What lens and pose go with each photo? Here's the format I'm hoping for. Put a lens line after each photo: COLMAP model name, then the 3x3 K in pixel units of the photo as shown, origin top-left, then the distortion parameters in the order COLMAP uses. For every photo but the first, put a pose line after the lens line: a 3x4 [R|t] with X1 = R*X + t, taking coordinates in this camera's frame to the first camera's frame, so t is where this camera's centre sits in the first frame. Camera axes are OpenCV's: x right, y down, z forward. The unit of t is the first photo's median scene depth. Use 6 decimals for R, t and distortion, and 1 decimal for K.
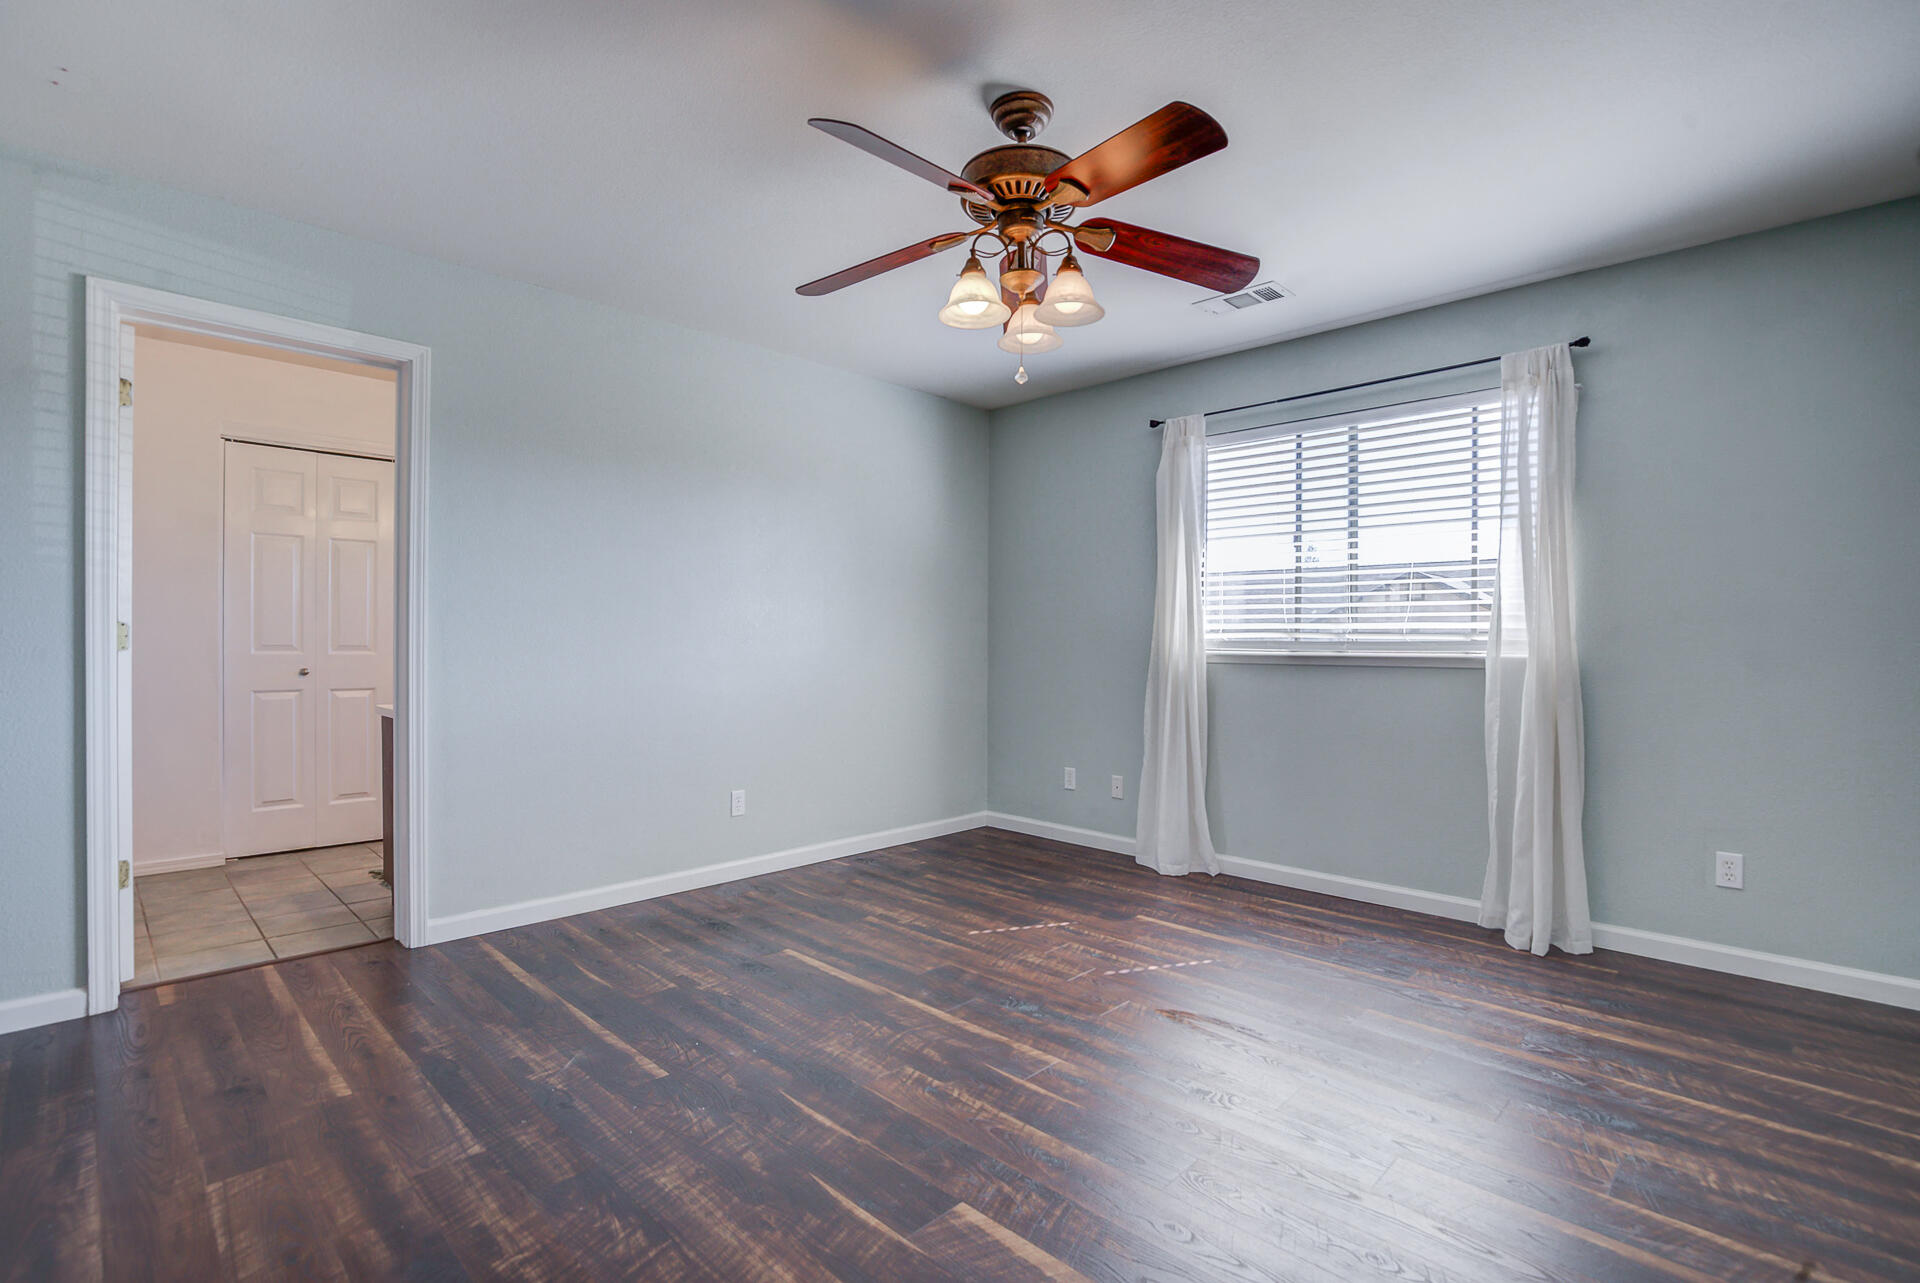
lens RADIAL K [[891.5, 0, 956.8], [0, 891.5, 643.5], [0, 0, 1]] dist [-0.028321, -0.000356]
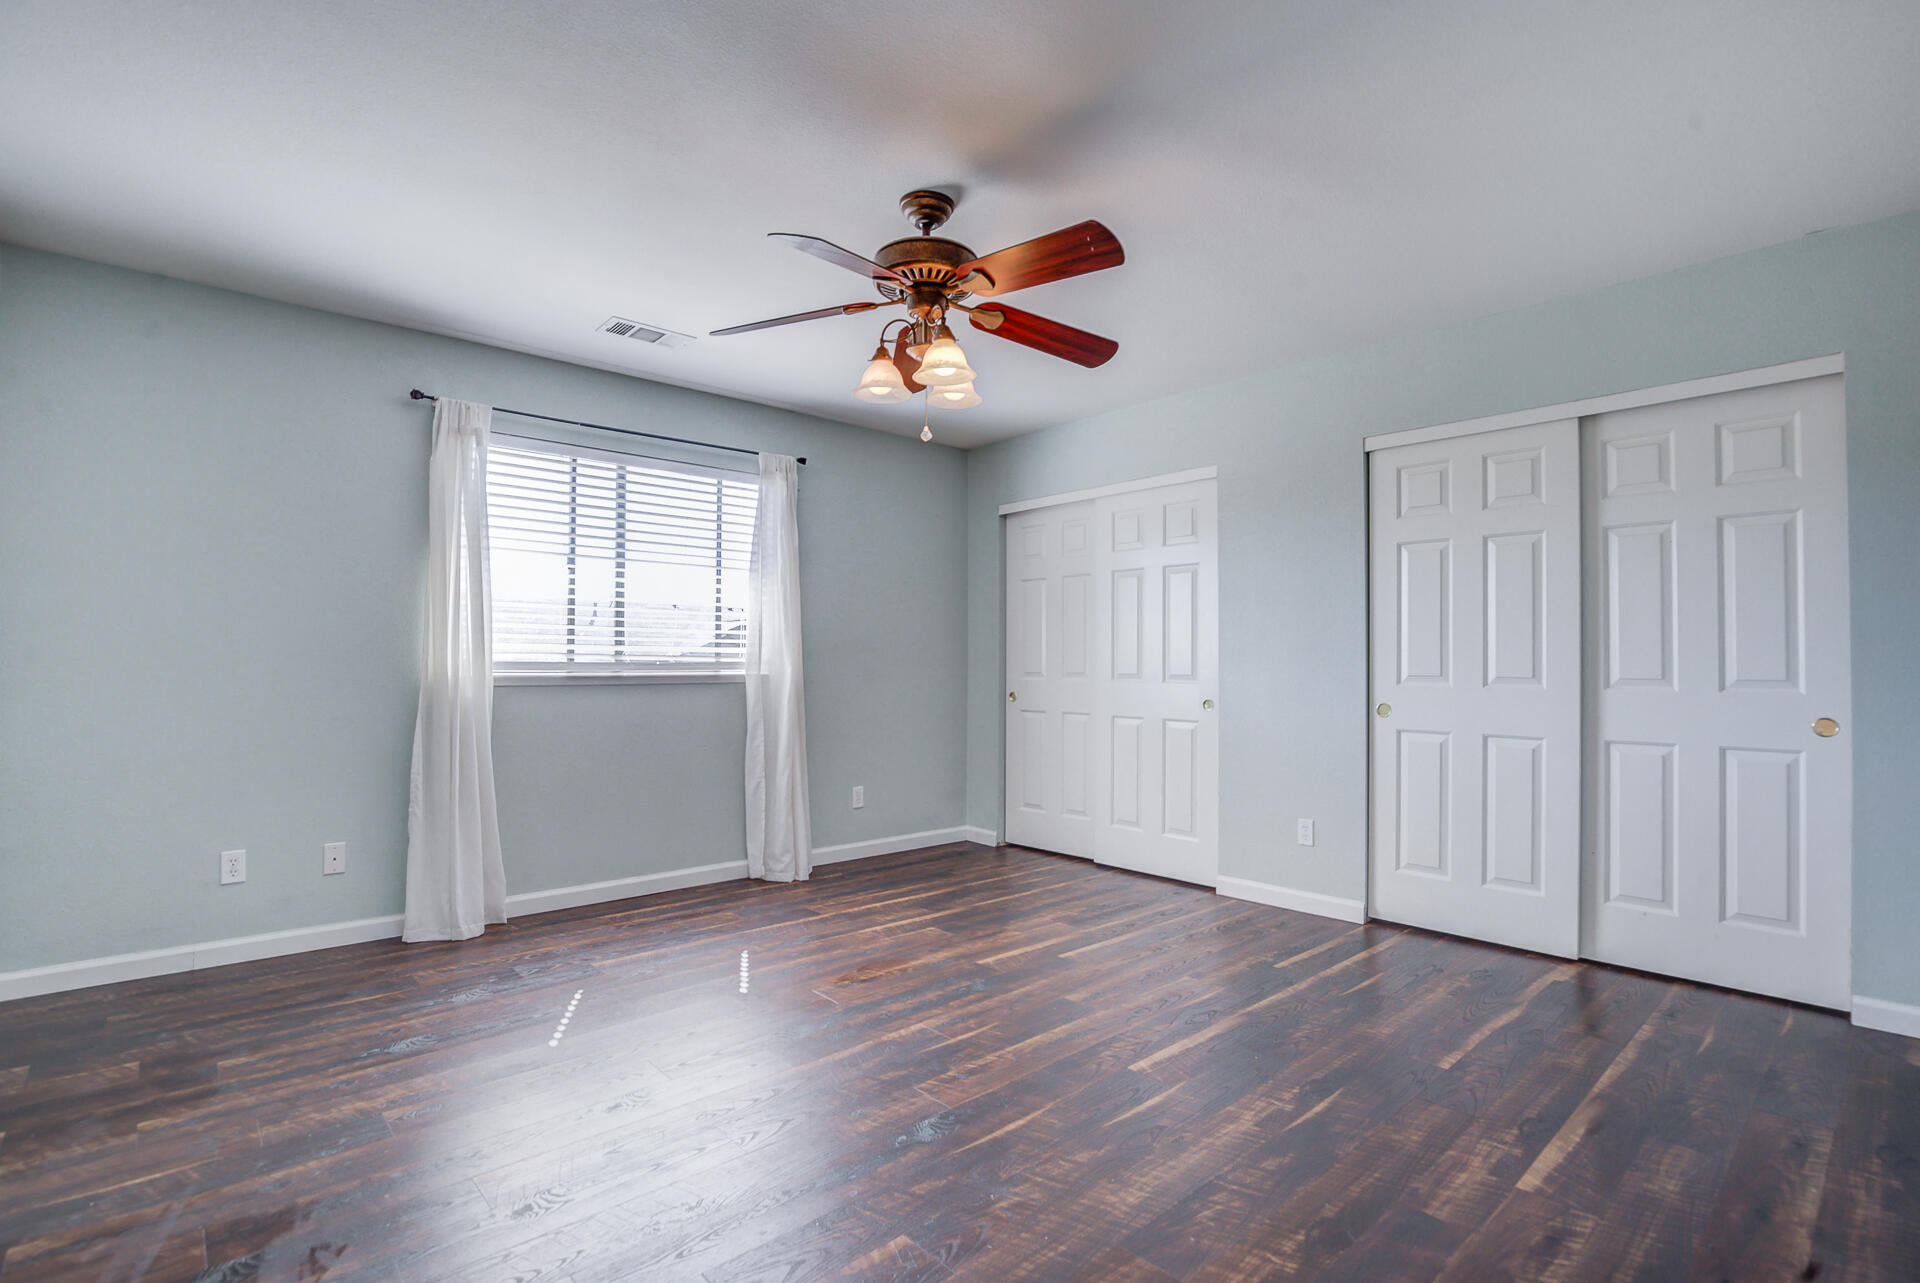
lens RADIAL K [[891.5, 0, 963.4], [0, 891.5, 646.9], [0, 0, 1]] dist [-0.028321, -0.000356]
pose [[0.059768, 0.015595, 0.998090, -0.671939], [0.001296, 0.999876, -0.015701, -0.004204], [-0.998211, 0.002232, 0.059741, 0.557122]]
